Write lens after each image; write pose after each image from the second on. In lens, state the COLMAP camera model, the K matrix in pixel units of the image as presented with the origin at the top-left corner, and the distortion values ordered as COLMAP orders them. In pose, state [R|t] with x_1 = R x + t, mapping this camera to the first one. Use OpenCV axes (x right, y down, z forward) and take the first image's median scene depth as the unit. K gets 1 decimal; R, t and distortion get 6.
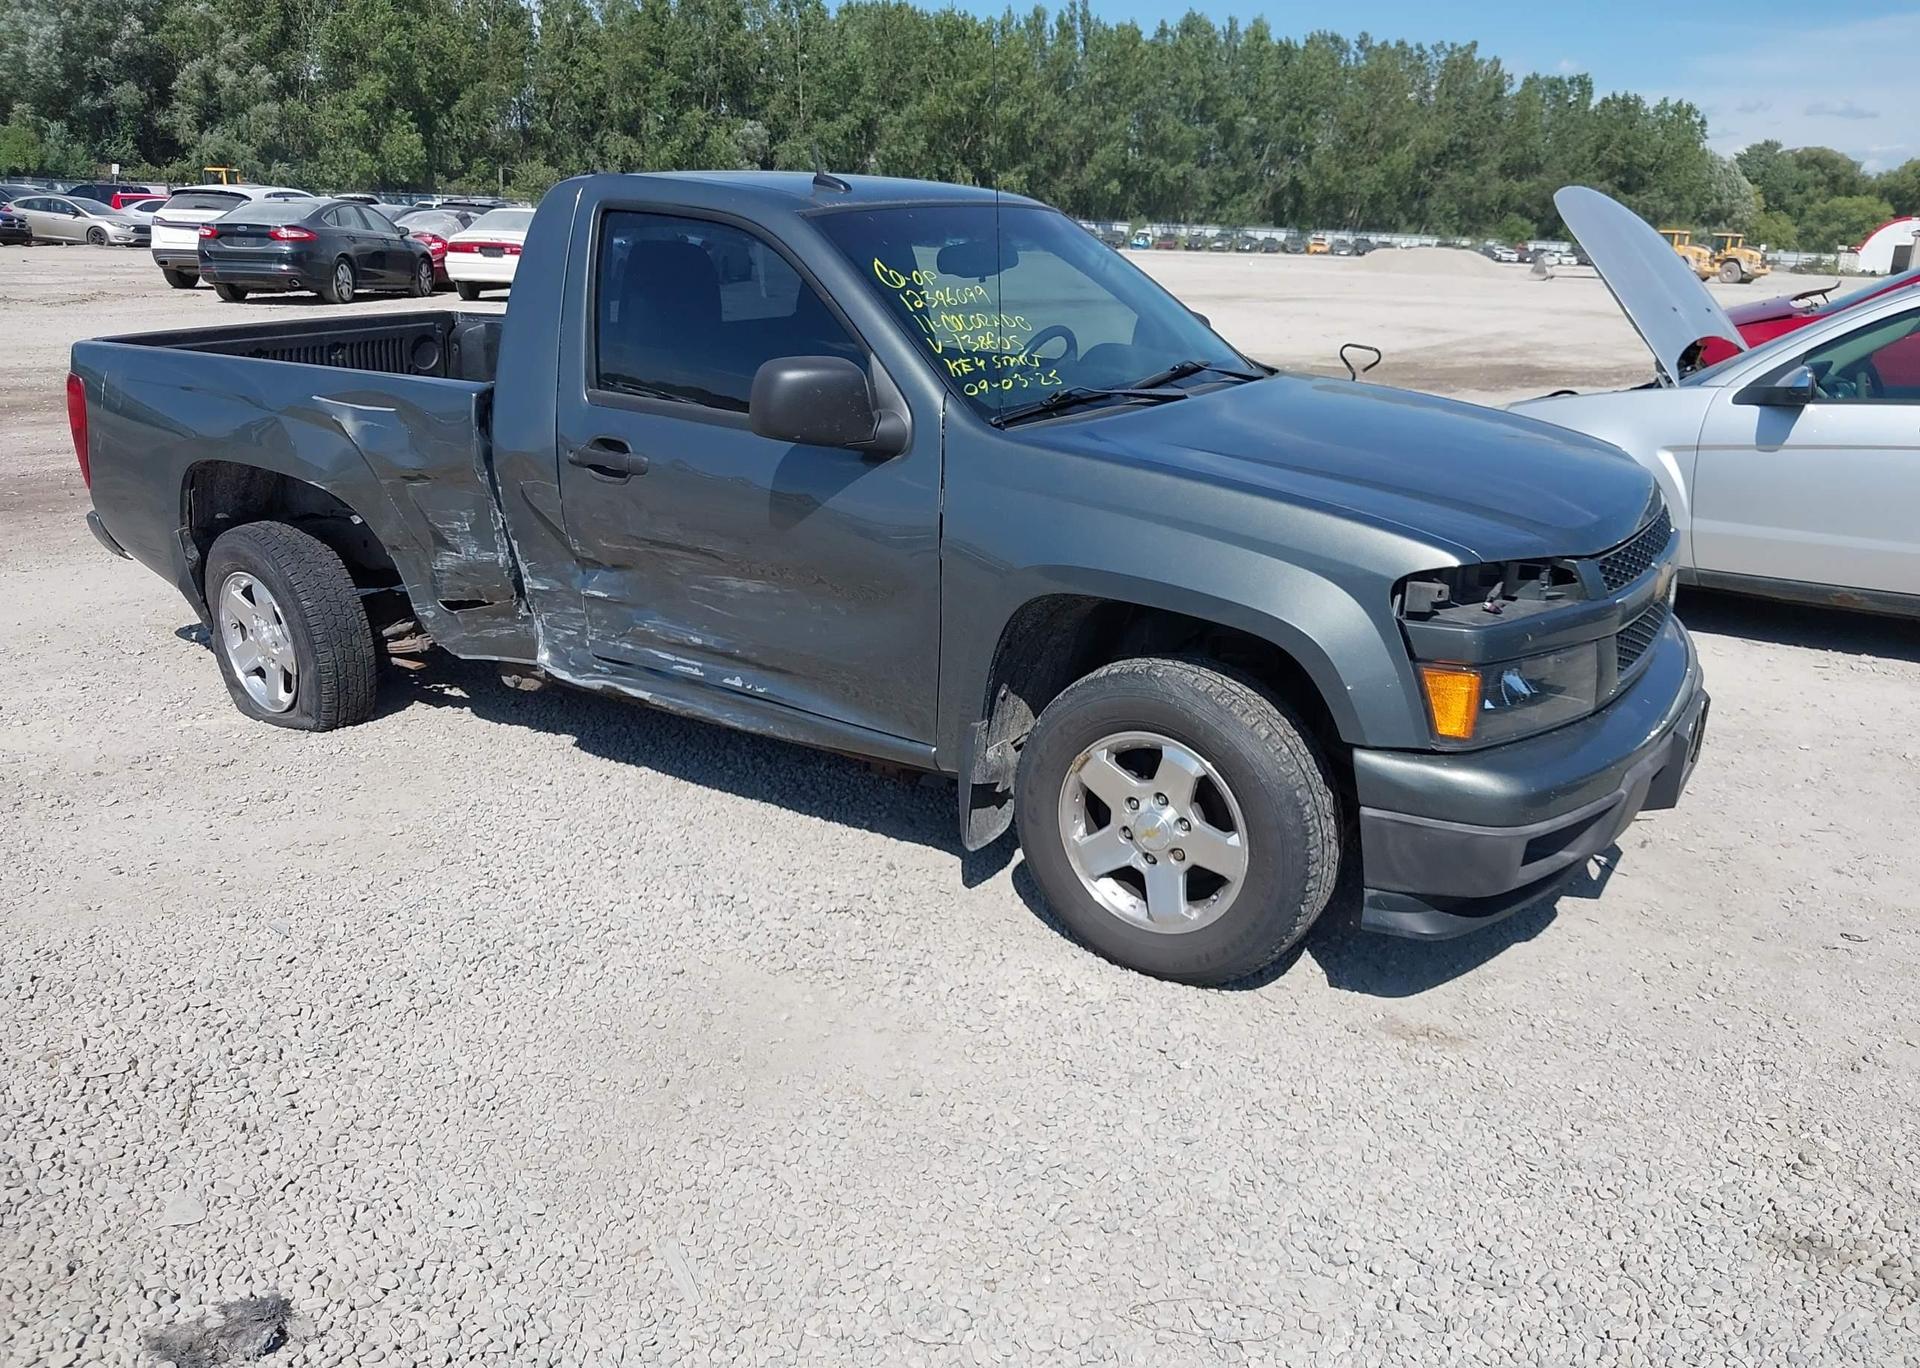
lens RADIAL K [[1589.6, 0, 972.6], [0, 1589.6, 724.3], [0, 0, 1]] dist [-0.009700, -0.002879]
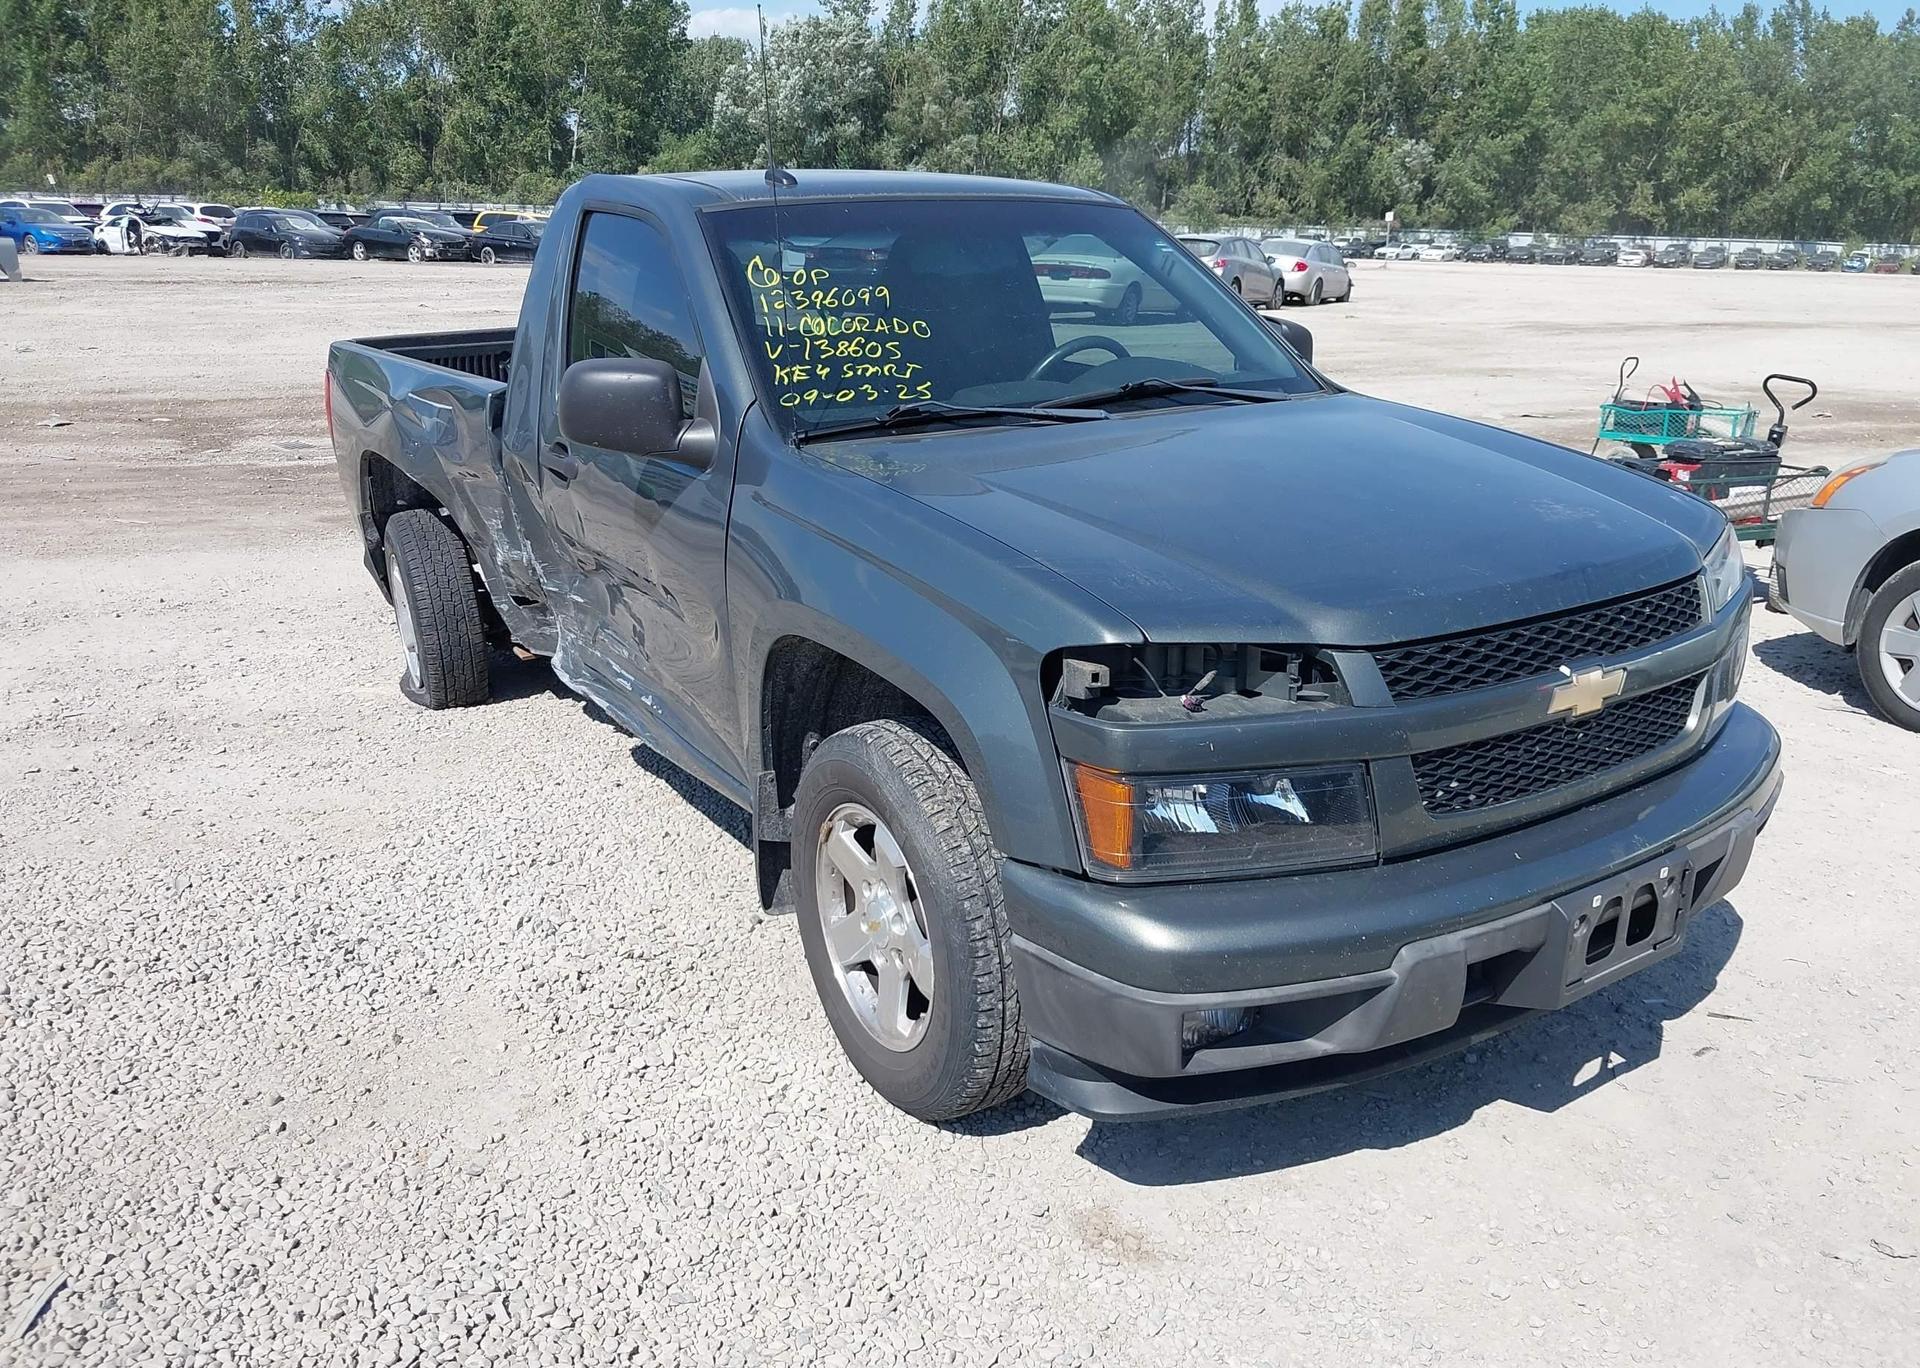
lens RADIAL K [[1604.9, 0, 968.8], [0, 1604.9, 708.0], [0, 0, 1]] dist [-0.011530, 0.013745]
pose [[0.915266, 0.106475, -0.388525, 0.406394], [-0.116567, 0.993180, -0.002422, -0.042972], [0.385617, 0.047506, 0.921435, 0.193011]]
